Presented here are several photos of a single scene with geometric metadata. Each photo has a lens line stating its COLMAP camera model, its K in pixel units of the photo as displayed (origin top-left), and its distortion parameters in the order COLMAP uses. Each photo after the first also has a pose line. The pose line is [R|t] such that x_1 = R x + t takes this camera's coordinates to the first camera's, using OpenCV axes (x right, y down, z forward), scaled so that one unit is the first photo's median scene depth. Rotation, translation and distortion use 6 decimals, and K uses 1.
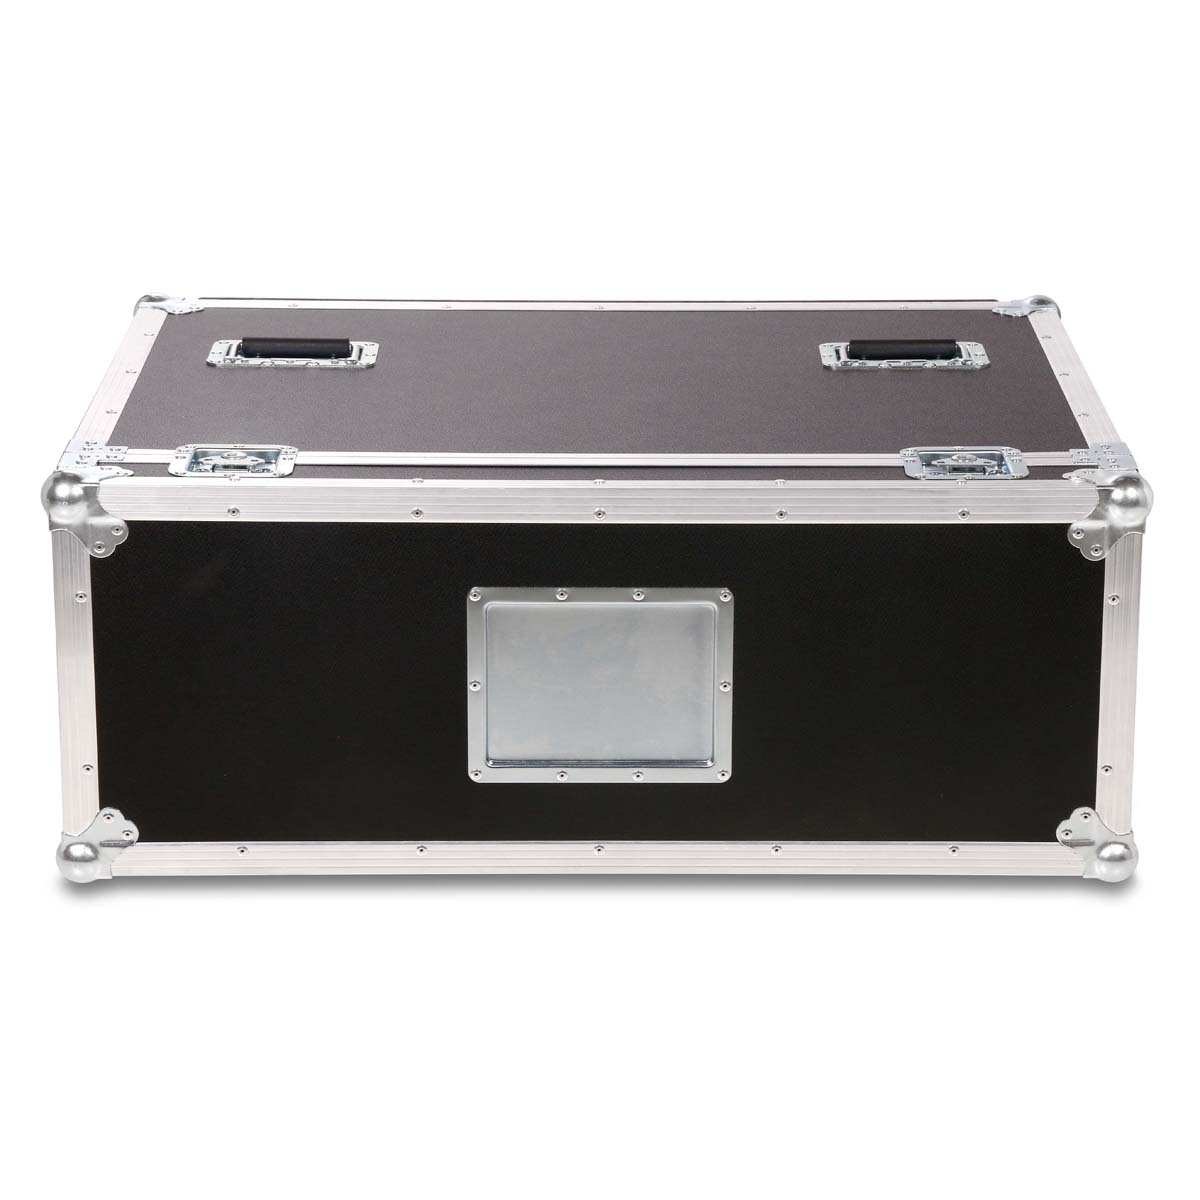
lens RADIAL K [[4045.6, 0, 600.0], [0, 4045.6, 600.0], [0, 0, 1]] dist [0.464638, 2.149767]
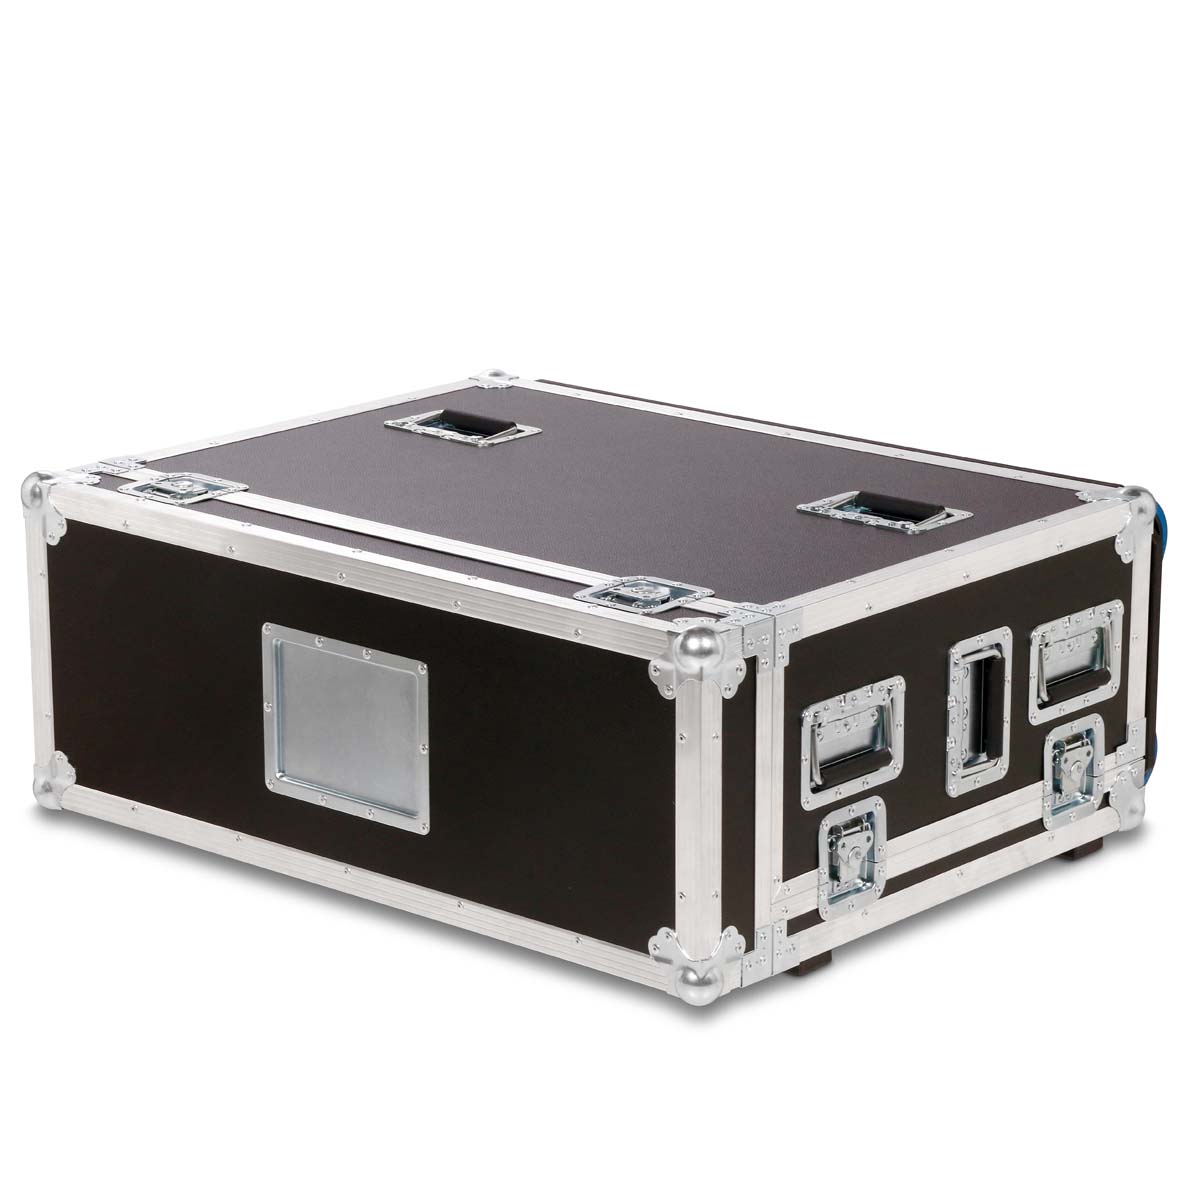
lens RADIAL K [[4045.6, 0, 600.0], [0, 4045.6, 600.0], [0, 0, 1]] dist [0.464638, 2.149767]
pose [[0.750561, 0.171914, -0.638047, 0.777928], [-0.187370, 0.981304, 0.043989, -0.078219], [0.633680, 0.086534, 0.768740, 0.157253]]
